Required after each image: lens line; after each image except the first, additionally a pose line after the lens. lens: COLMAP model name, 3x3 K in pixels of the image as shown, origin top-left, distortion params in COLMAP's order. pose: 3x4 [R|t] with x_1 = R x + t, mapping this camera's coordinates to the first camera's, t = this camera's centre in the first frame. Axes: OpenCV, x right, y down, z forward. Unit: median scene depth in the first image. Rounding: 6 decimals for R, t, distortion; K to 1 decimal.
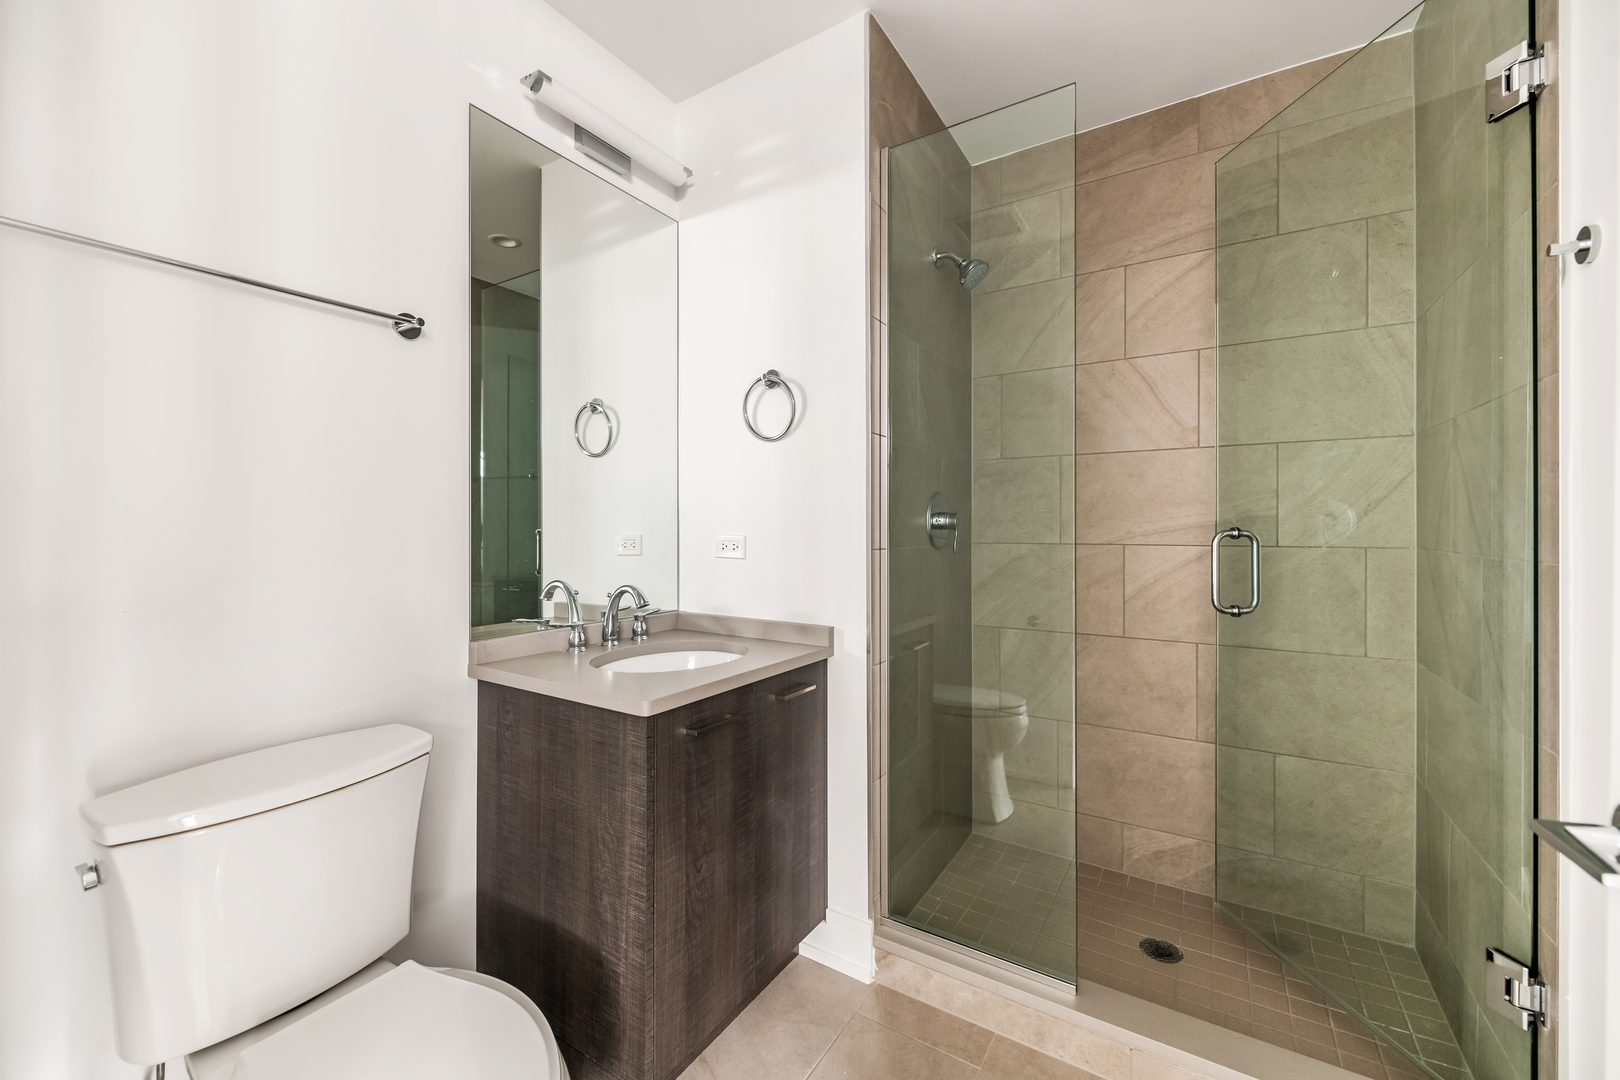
lens RADIAL K [[648.1, 0, 814.4], [0, 648.1, 542.7], [0, 0, 1]] dist [0.000828, -0.000270]
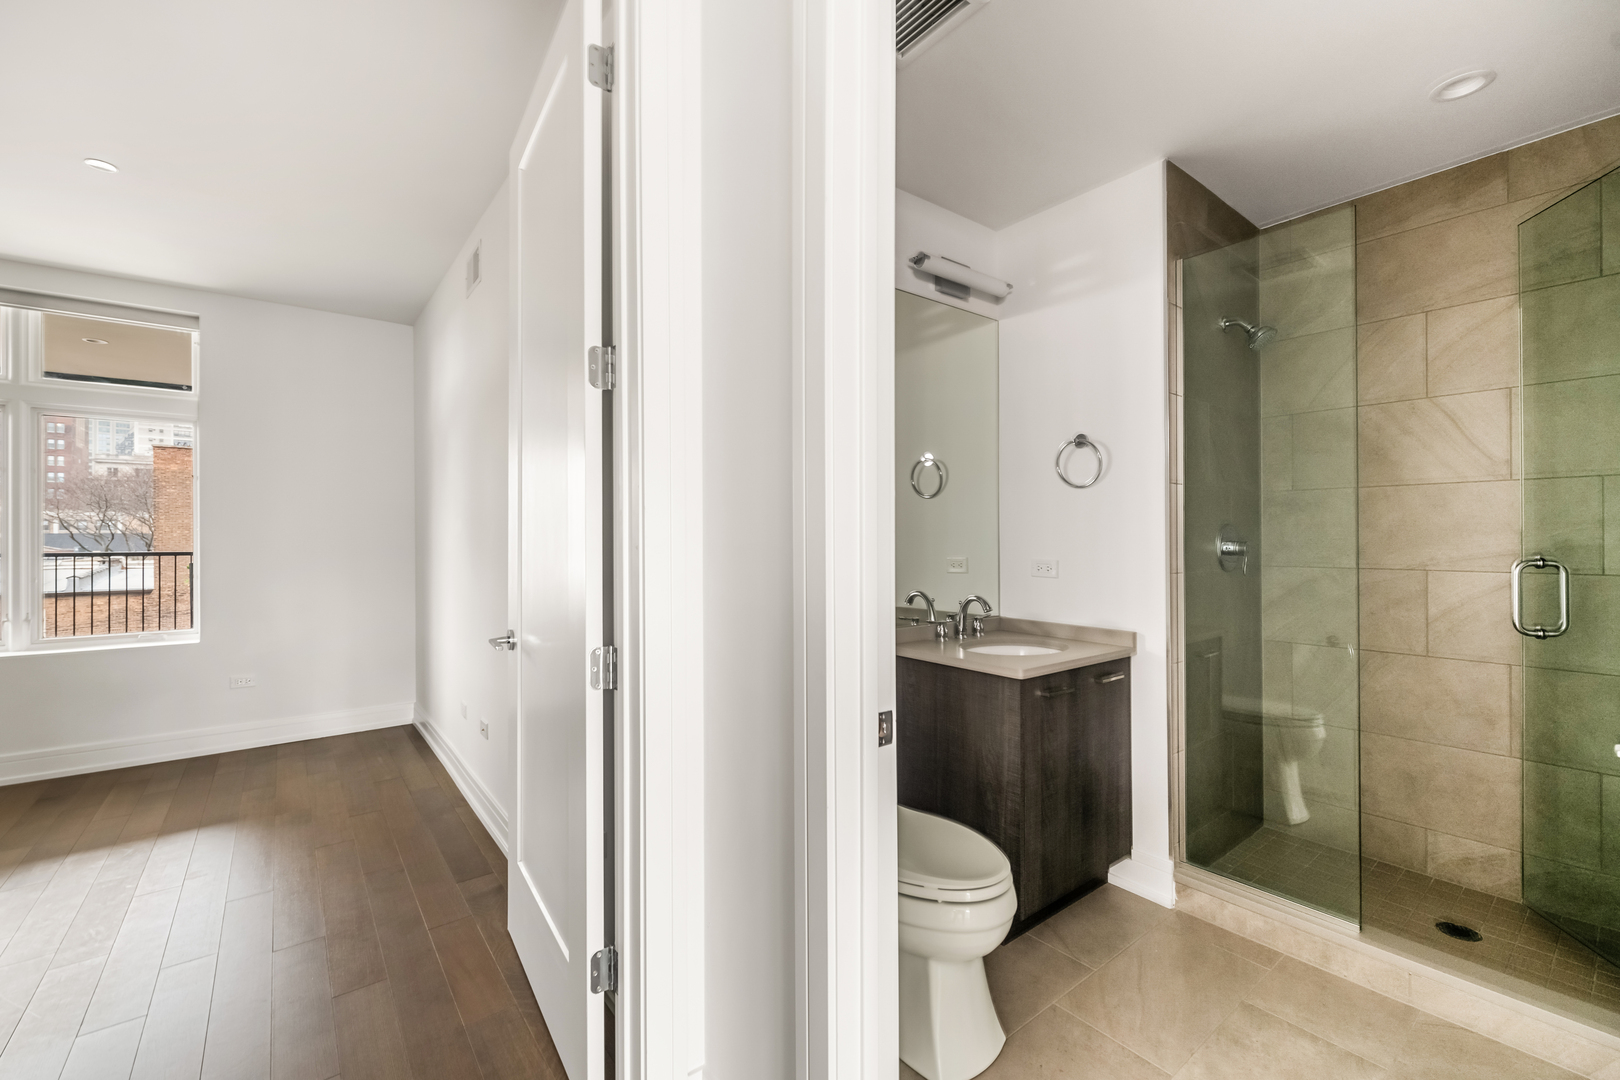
lens RADIAL K [[678.4, 0, 803.2], [0, 678.4, 540.2], [0, 0, 1]] dist [0.003351, -0.003525]
pose [[0.936891, -0.001539, -0.349618, -0.111385], [-0.003734, 0.999889, -0.014407, -0.029501], [0.349601, 0.014804, 0.936782, -0.472102]]
